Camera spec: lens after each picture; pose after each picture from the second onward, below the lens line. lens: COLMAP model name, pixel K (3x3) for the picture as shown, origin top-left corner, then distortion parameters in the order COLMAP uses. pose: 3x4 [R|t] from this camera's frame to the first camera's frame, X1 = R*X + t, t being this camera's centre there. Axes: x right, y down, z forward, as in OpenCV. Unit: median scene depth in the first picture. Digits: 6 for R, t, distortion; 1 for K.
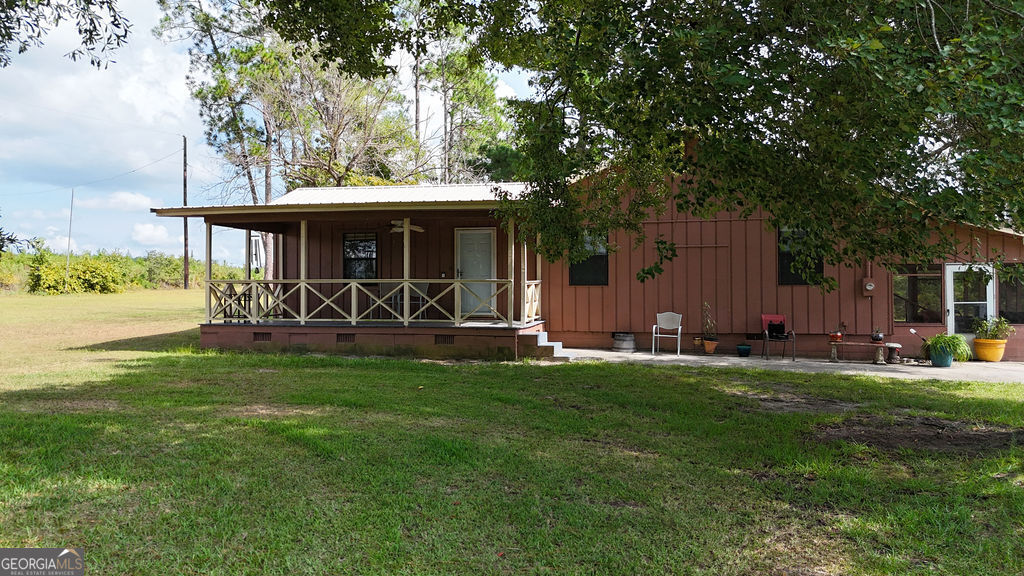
lens RADIAL K [[763.0, 0, 514.6], [0, 763.0, 296.3], [0, 0, 1]] dist [0.073256, -0.081811]
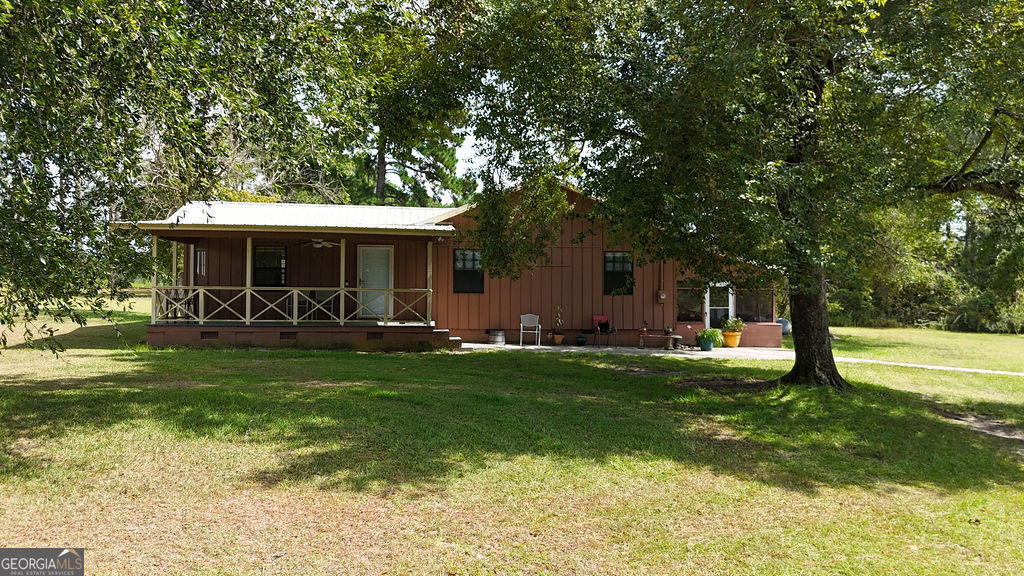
lens RADIAL K [[763.0, 0, 515.8], [0, 763.0, 284.6], [0, 0, 1]] dist [0.073256, -0.081811]
pose [[0.943894, 0.013016, 0.329991, -0.274828], [-0.007770, 0.999822, -0.017210, -0.008227], [-0.330156, 0.013681, 0.943827, -0.268149]]
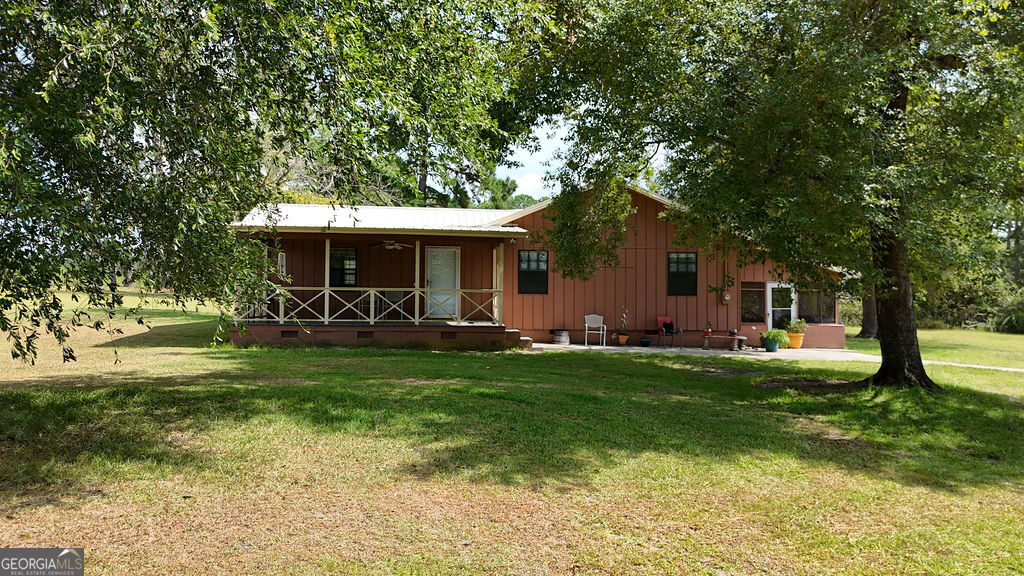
lens RADIAL K [[763.0, 0, 512.5], [0, 763.0, 285.6], [0, 0, 1]] dist [0.073256, -0.081811]
pose [[0.953764, 0.013795, 0.300241, -0.356508], [-0.009320, 0.999823, -0.016332, -0.007559], [-0.300414, 0.012778, 0.953723, -0.257054]]
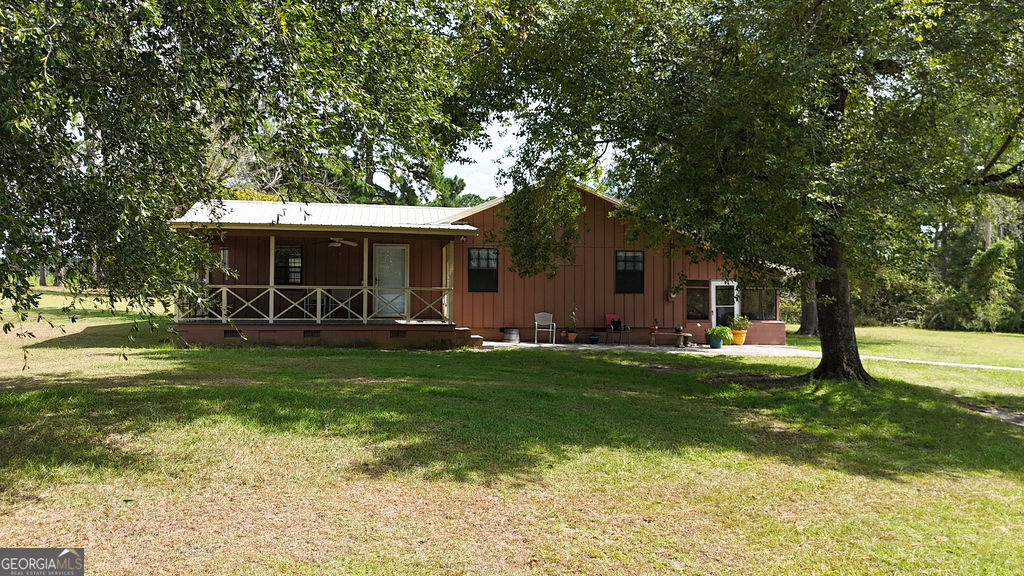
lens RADIAL K [[763.0, 0, 513.5], [0, 763.0, 284.9], [0, 0, 1]] dist [0.073256, -0.081811]
pose [[0.930229, 0.012969, 0.366751, -0.360488], [-0.007103, 0.999824, -0.017341, -0.004731], [-0.366912, 0.013526, 0.930157, -0.253445]]
